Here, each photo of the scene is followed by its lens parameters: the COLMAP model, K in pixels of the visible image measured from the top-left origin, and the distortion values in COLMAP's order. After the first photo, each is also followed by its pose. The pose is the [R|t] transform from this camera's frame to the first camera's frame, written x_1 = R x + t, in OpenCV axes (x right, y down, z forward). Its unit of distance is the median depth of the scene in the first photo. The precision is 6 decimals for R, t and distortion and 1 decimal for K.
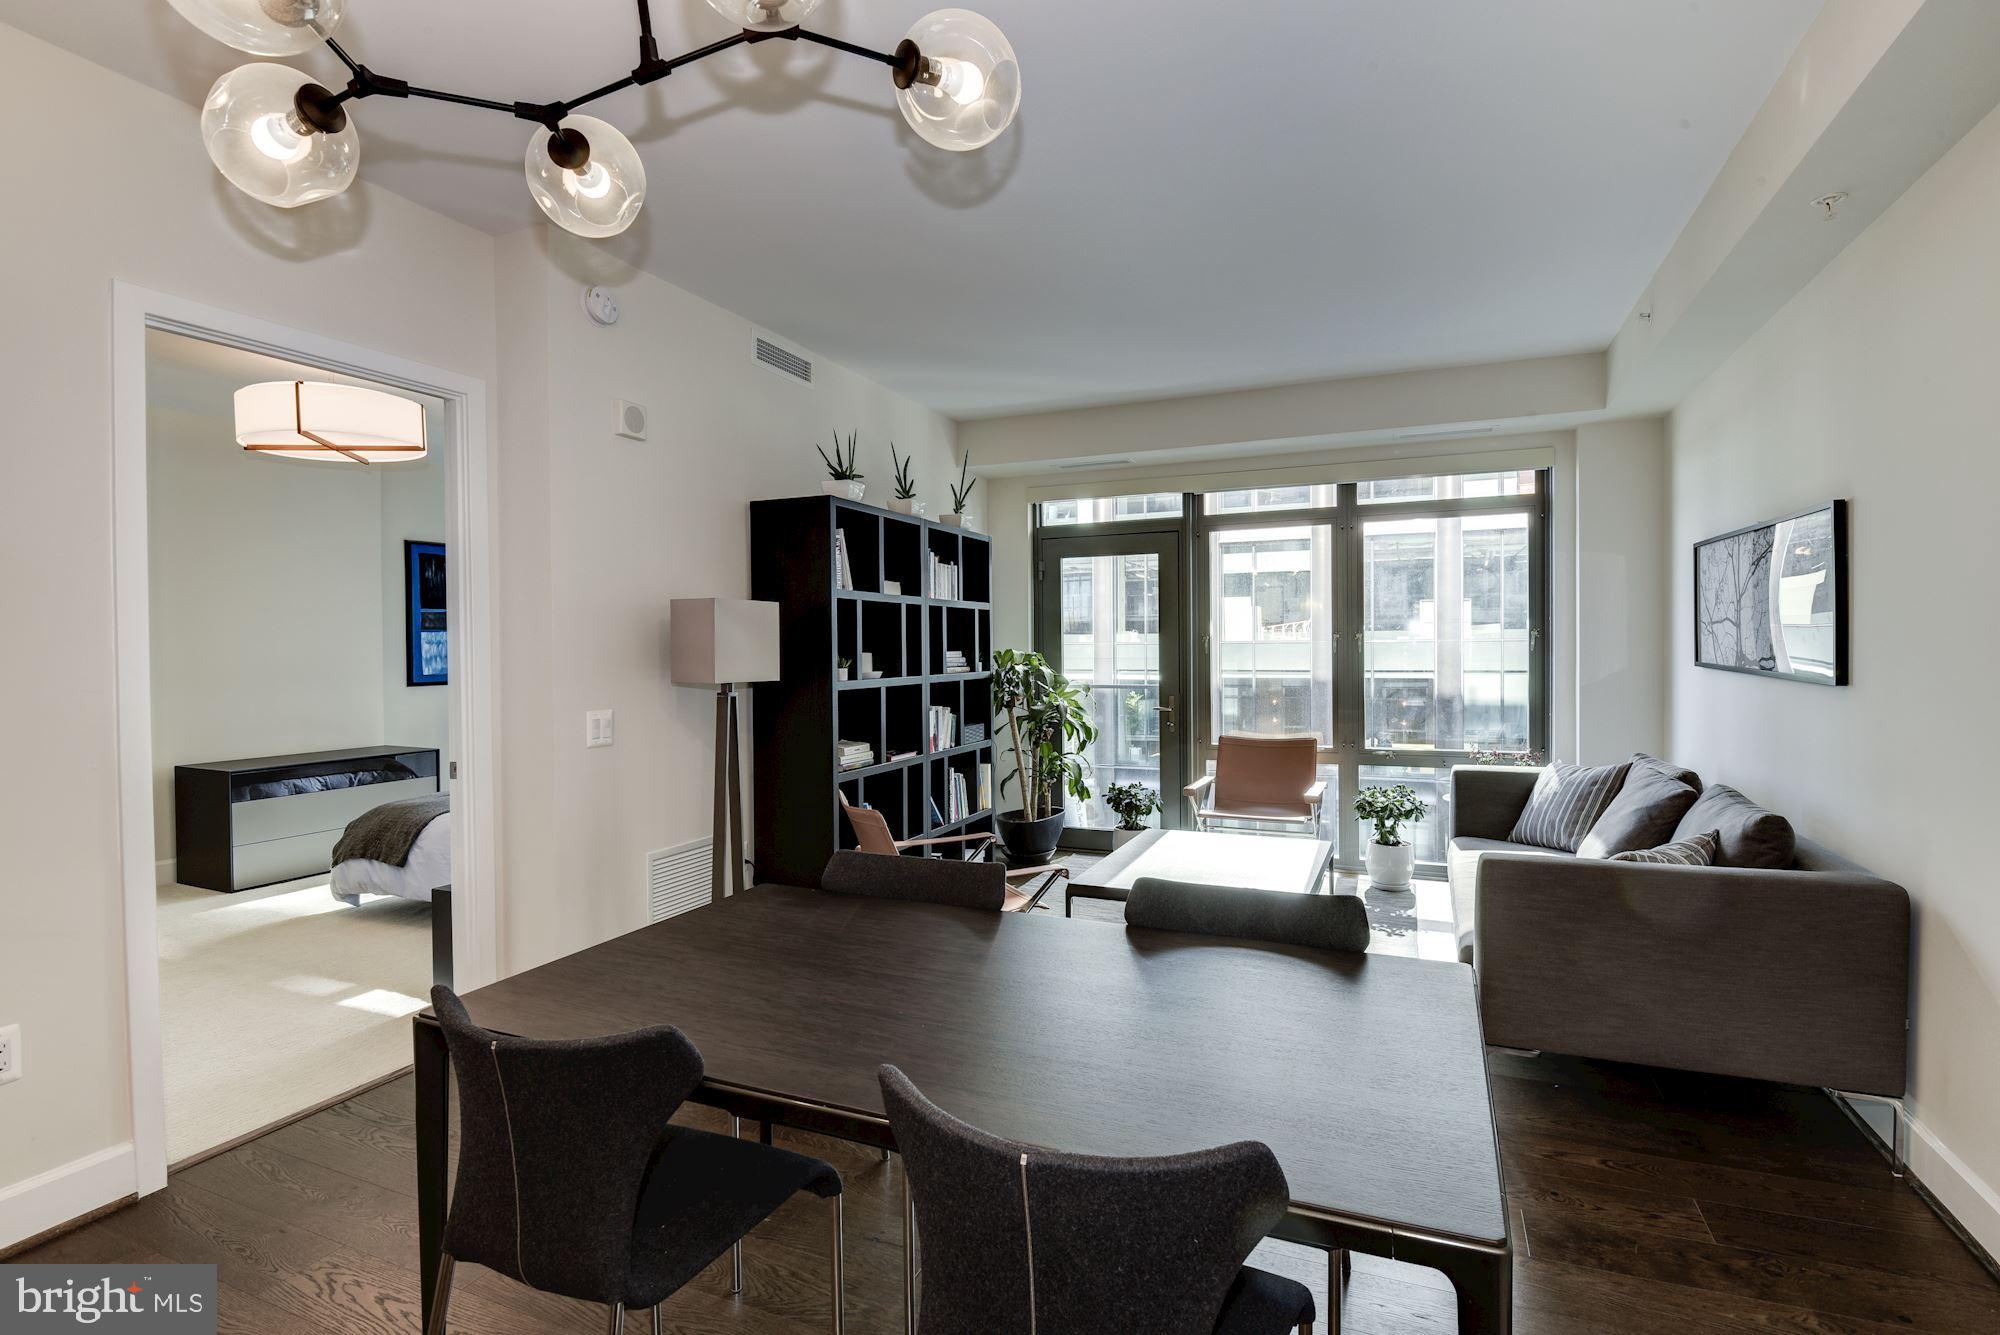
lens RADIAL K [[951.4, 0, 1026.0], [0, 951.4, 658.8], [0, 0, 1]] dist [0.009975, -0.001099]
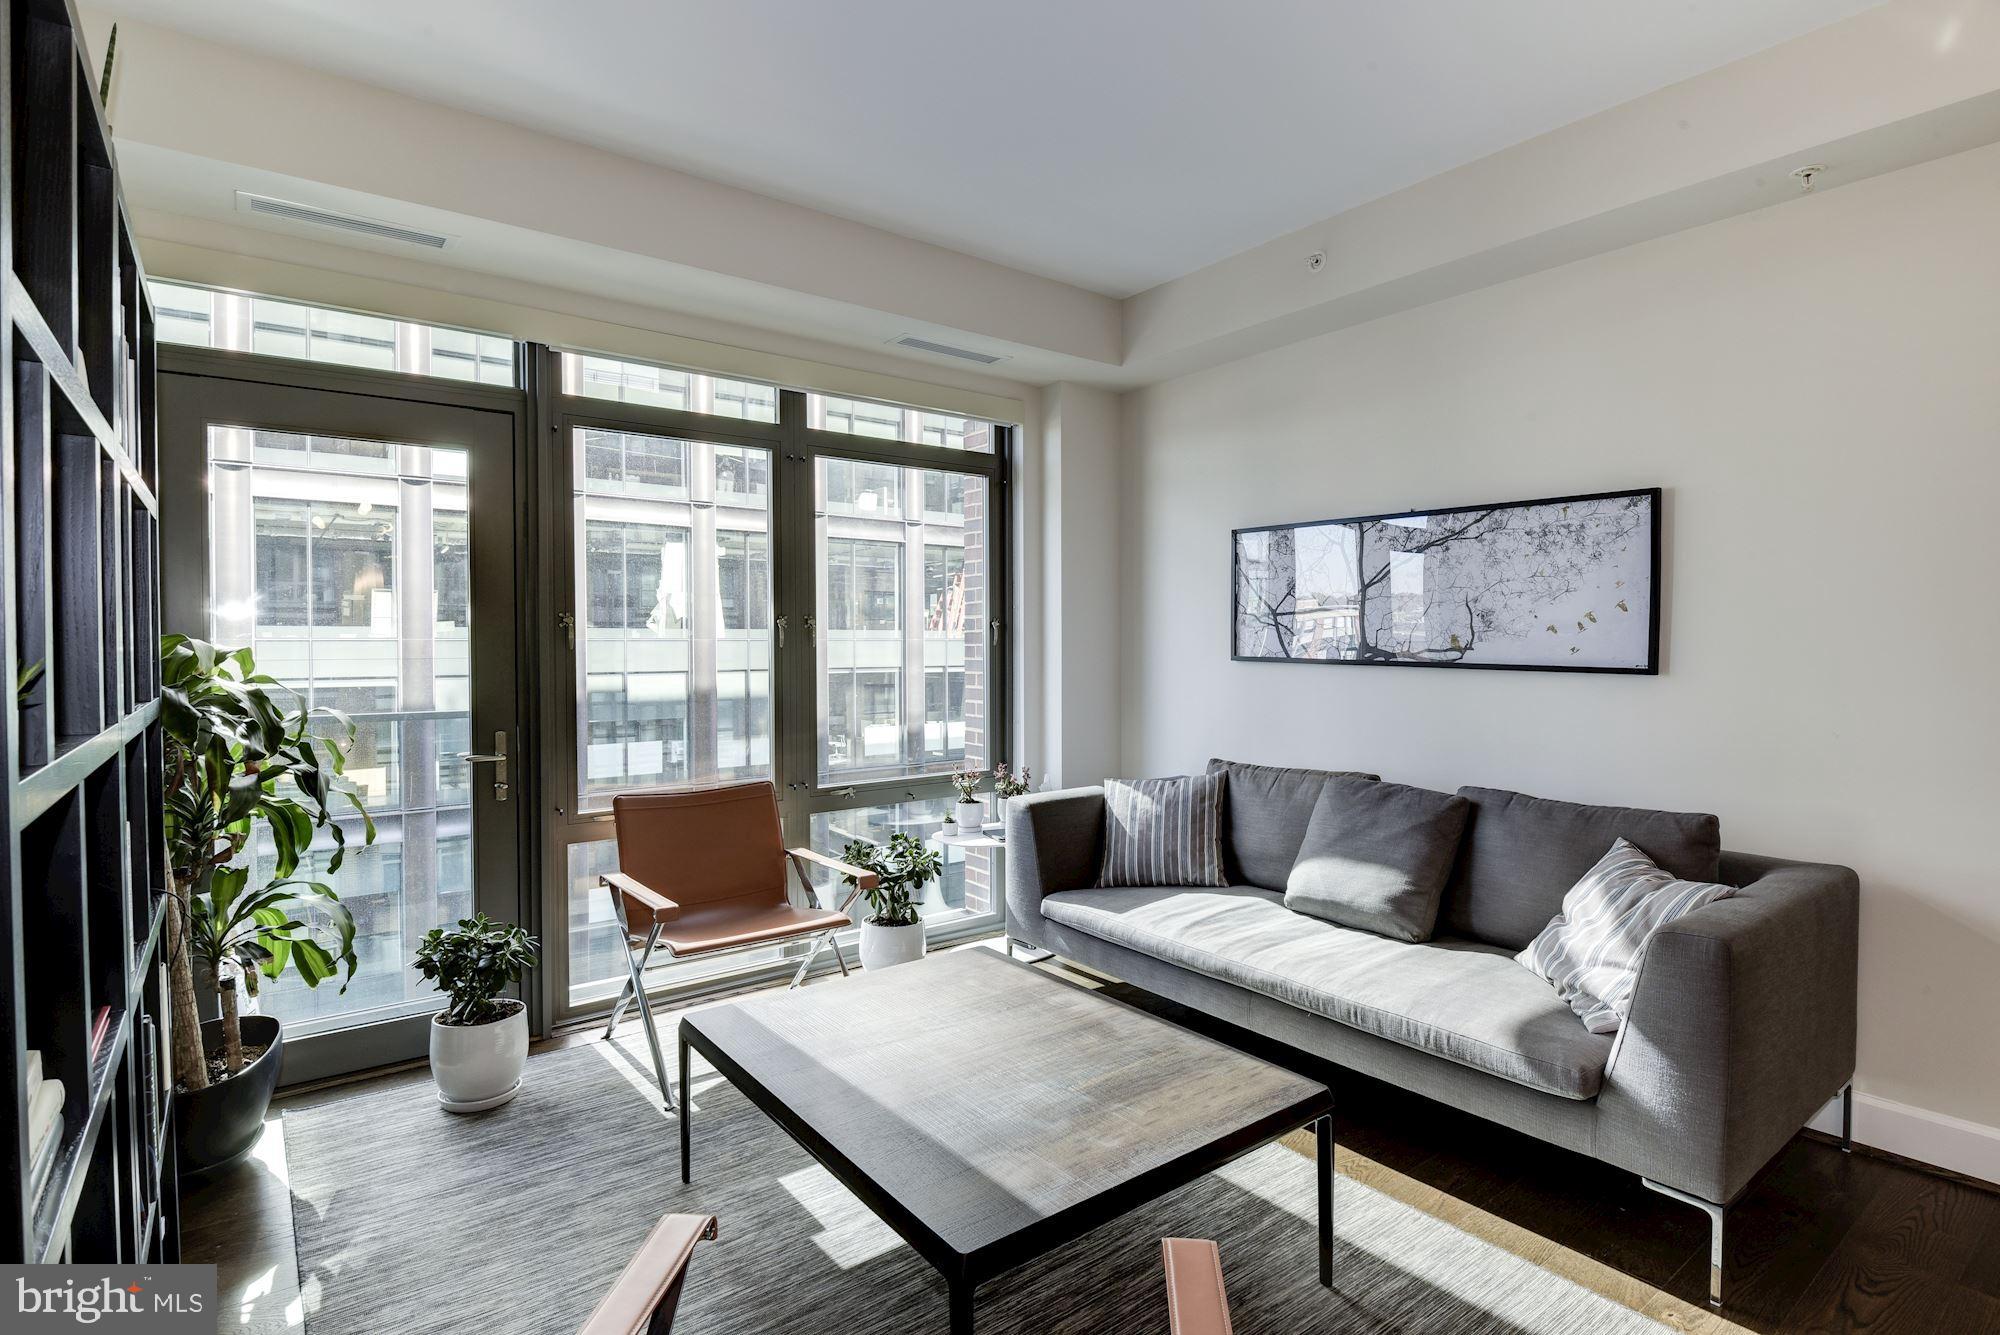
lens RADIAL K [[994.3, 0, 1023.4], [0, 994.3, 662.0], [0, 0, 1]] dist [0.000425, -0.008118]
pose [[0.500435, -0.009434, 0.865722, -0.194635], [0.009583, 0.999940, 0.005357, 0.001641], [-0.865721, 0.005615, 0.500496, 0.548044]]
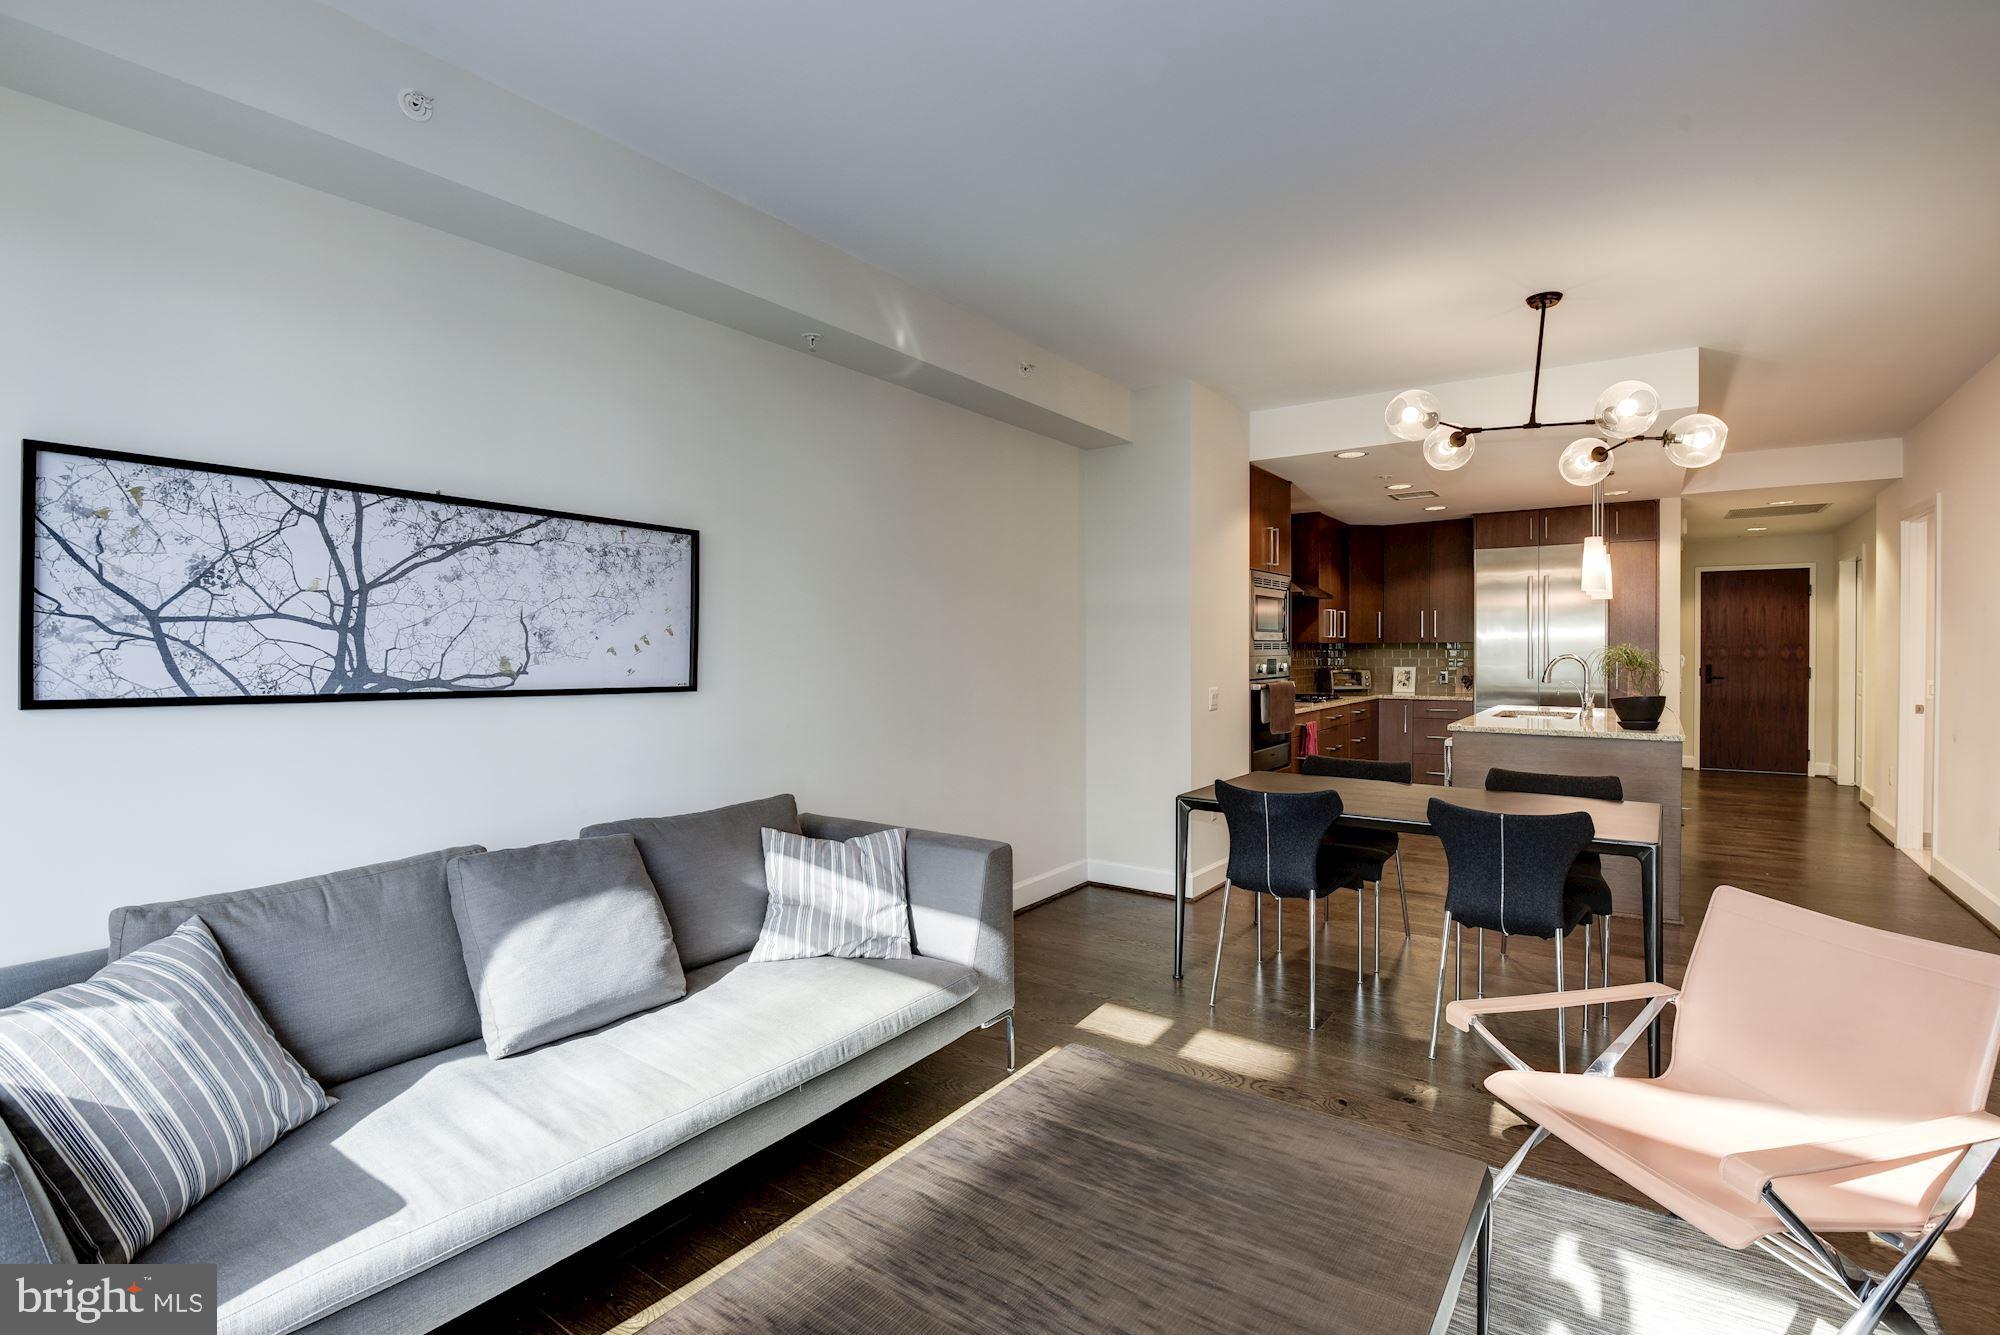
lens RADIAL K [[908.3, 0, 1018.3], [0, 908.3, 663.7], [0, 0, 1]] dist [-0.010223, -0.005763]
pose [[-0.973535, 0.006895, 0.228435, 0.117595], [0.013347, 0.999554, 0.026712, -0.015148], [-0.228149, 0.029054, -0.973193, 1.032976]]
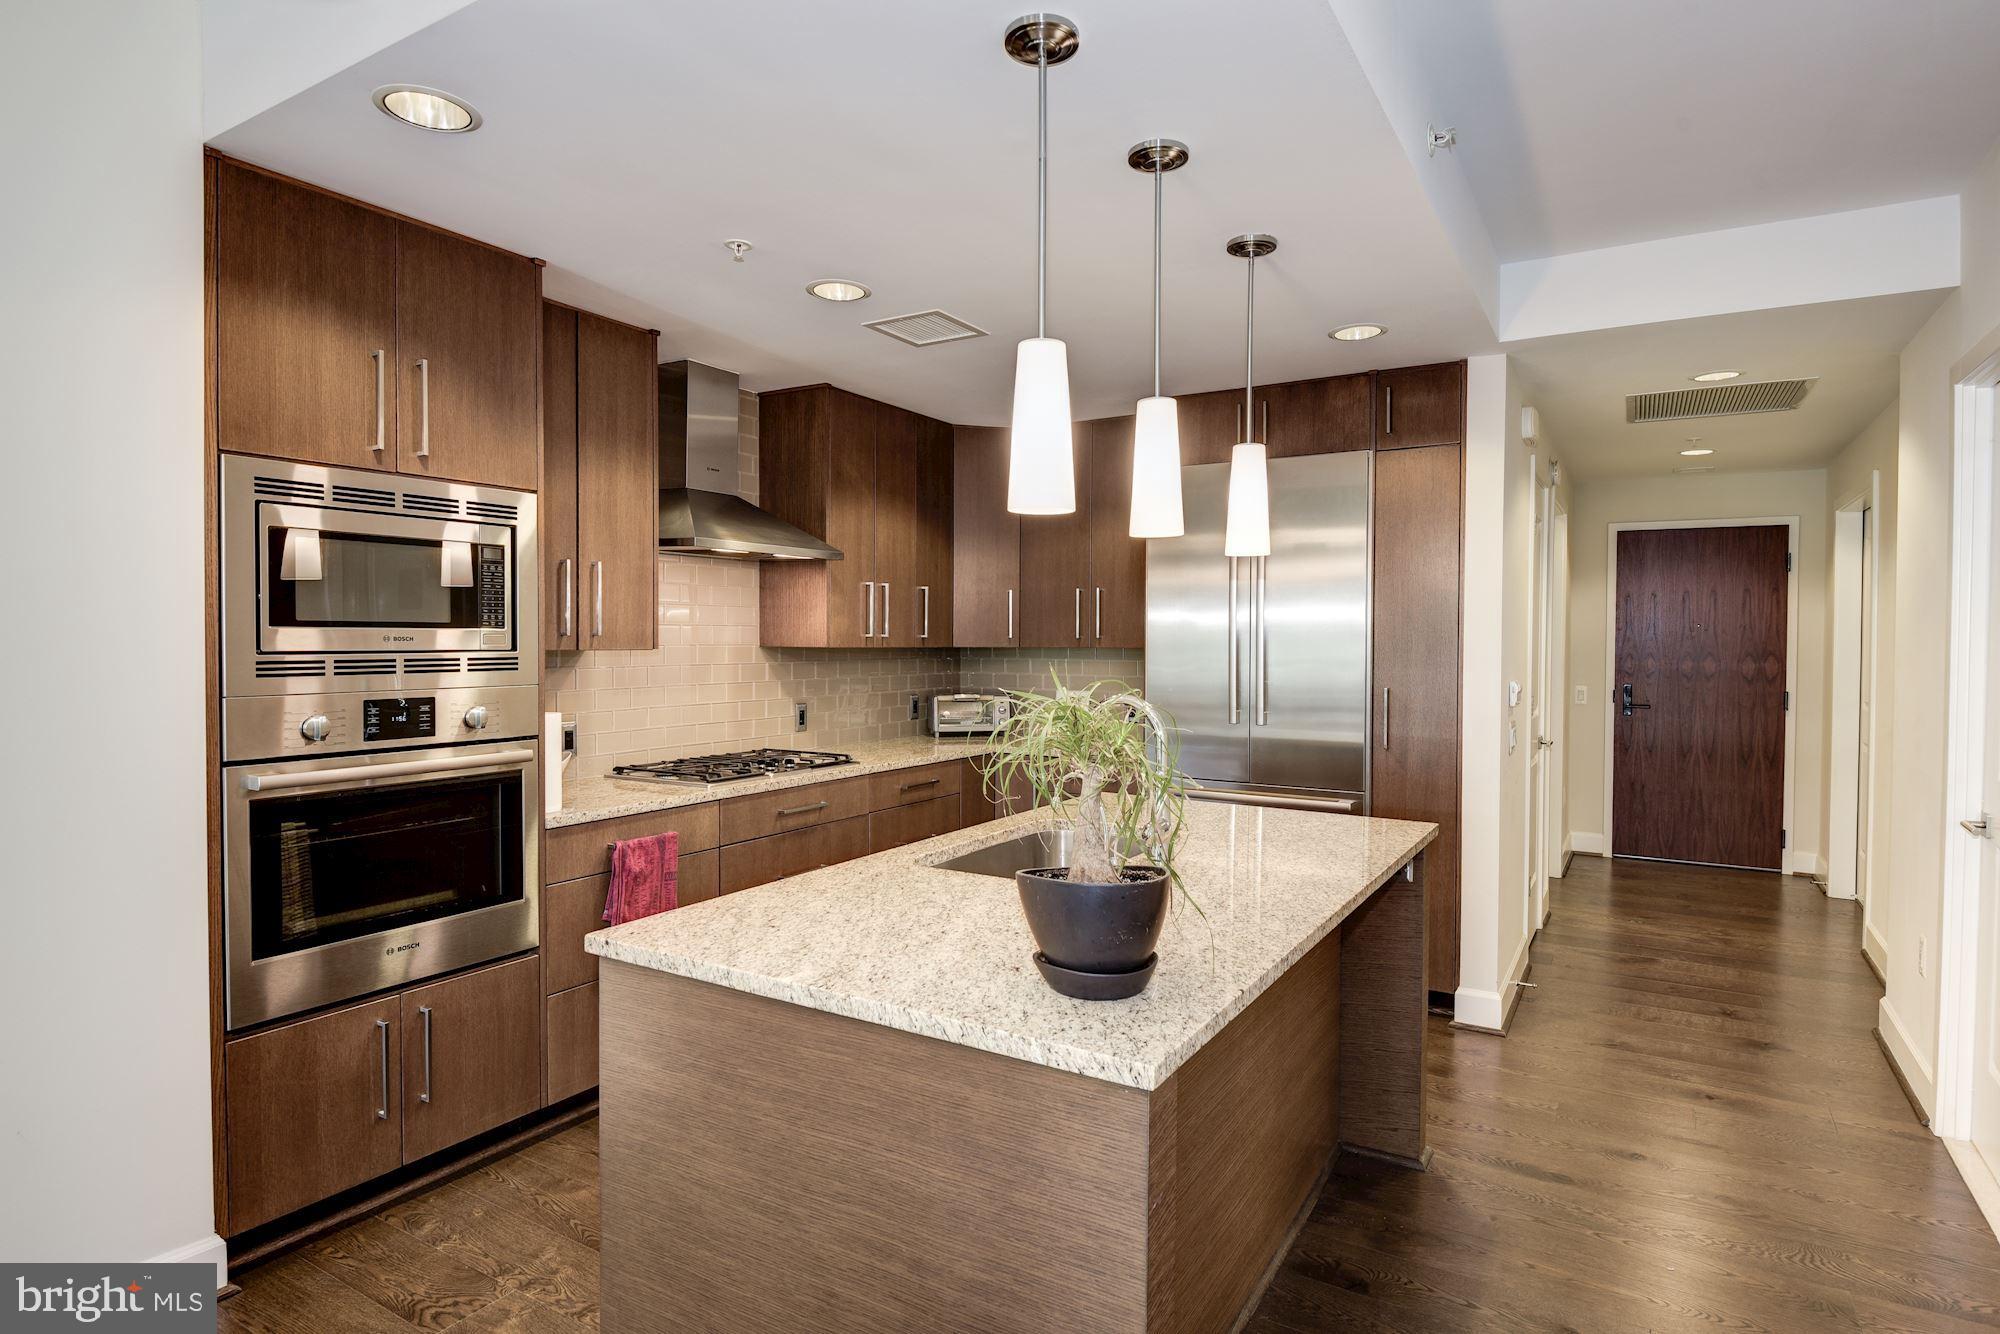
lens RADIAL K [[1055.6, 0, 1030.9], [0, 1055.6, 658.5], [0, 0, 1]] dist [0.018667, -0.014673]
pose [[-0.989499, -0.002267, 0.144520, -0.287173], [0.002207, 0.999524, 0.030785, -0.019773], [-0.144521, 0.030781, -0.989023, 0.337548]]
